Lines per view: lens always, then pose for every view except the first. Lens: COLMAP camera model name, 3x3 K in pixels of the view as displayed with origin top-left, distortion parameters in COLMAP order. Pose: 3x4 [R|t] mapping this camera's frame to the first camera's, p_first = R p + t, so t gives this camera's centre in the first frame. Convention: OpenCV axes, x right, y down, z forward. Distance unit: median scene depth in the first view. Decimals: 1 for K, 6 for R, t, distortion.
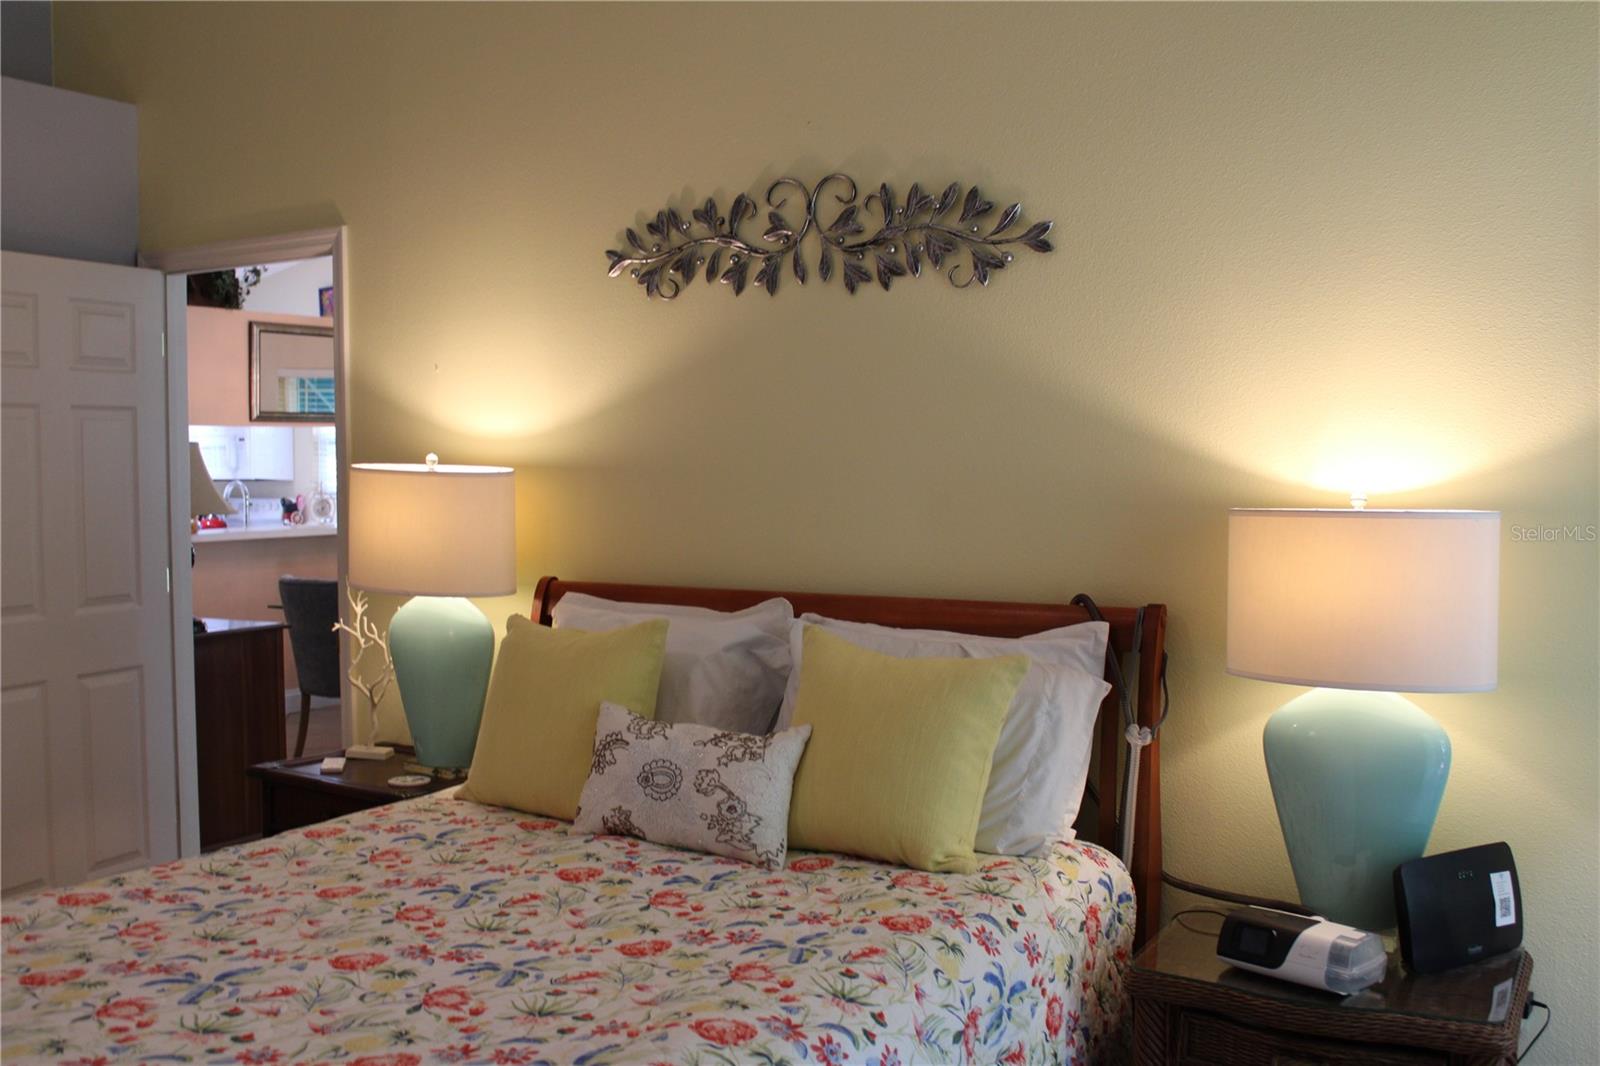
lens RADIAL K [[1532.4, 0, 793.4], [0, 1532.4, 536.8], [0, 0, 1]] dist [-0.092248, 0.000000]
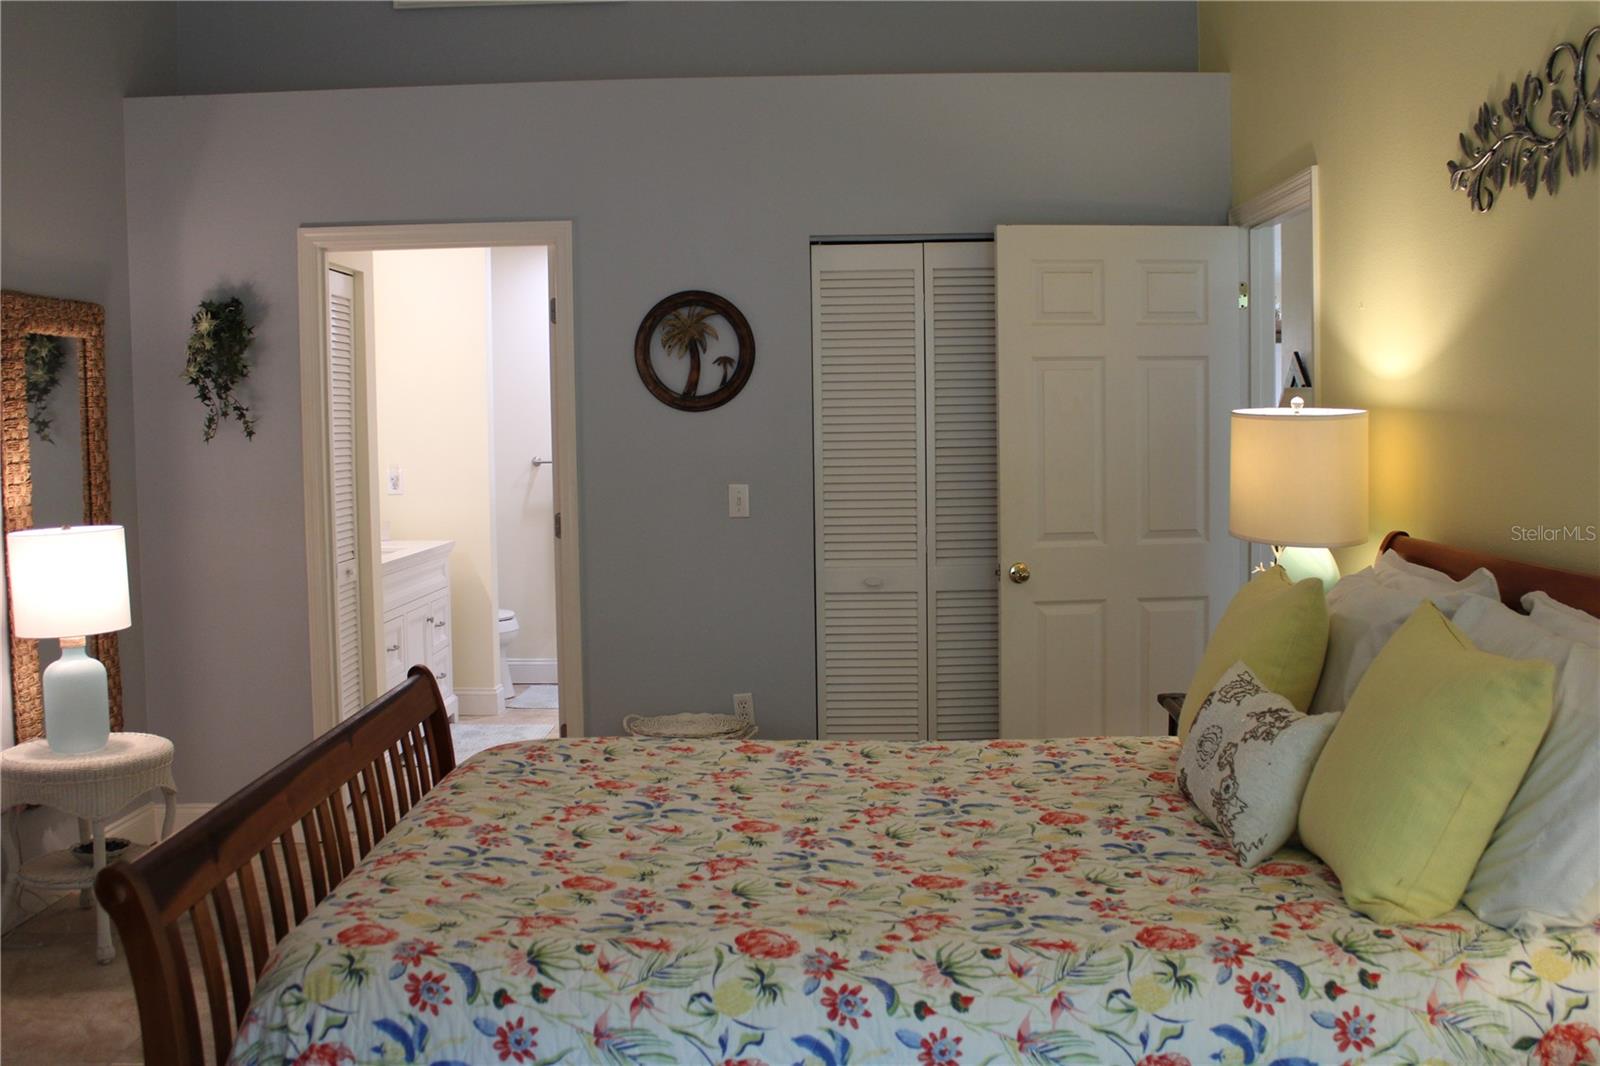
lens RADIAL K [[1532.4, 0, 828.3], [0, 1532.4, 525.8], [0, 0, 1]] dist [-0.092248, 0.000000]
pose [[0.512166, 0.056443, -0.857030, 0.546076], [-0.034800, 0.998383, 0.044955, -0.007166], [0.858181, 0.006801, 0.513302, 0.314344]]
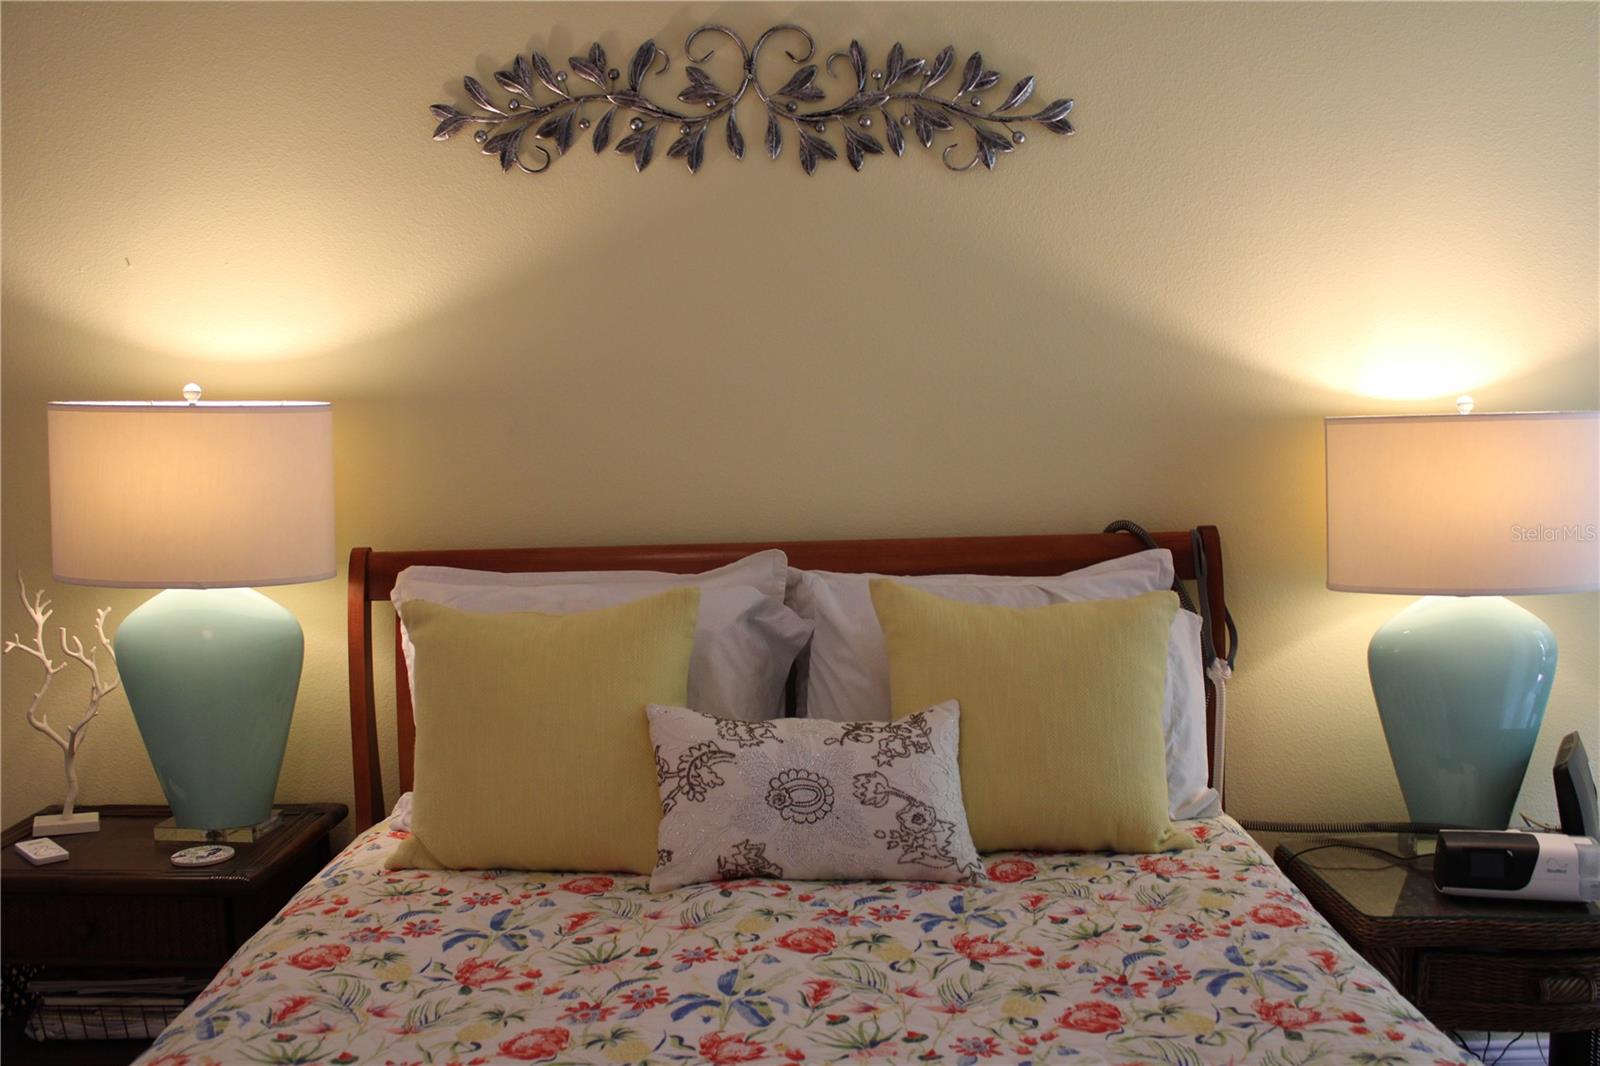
lens RADIAL K [[1532.4, 0, 794.6], [0, 1532.4, 533.4], [0, 0, 1]] dist [-0.092248, 0.000000]
pose [[0.859925, -0.064051, 0.506385, -0.440438], [0.048745, 0.997866, 0.043439, -0.003221], [-0.508087, -0.012671, 0.861212, 0.335290]]
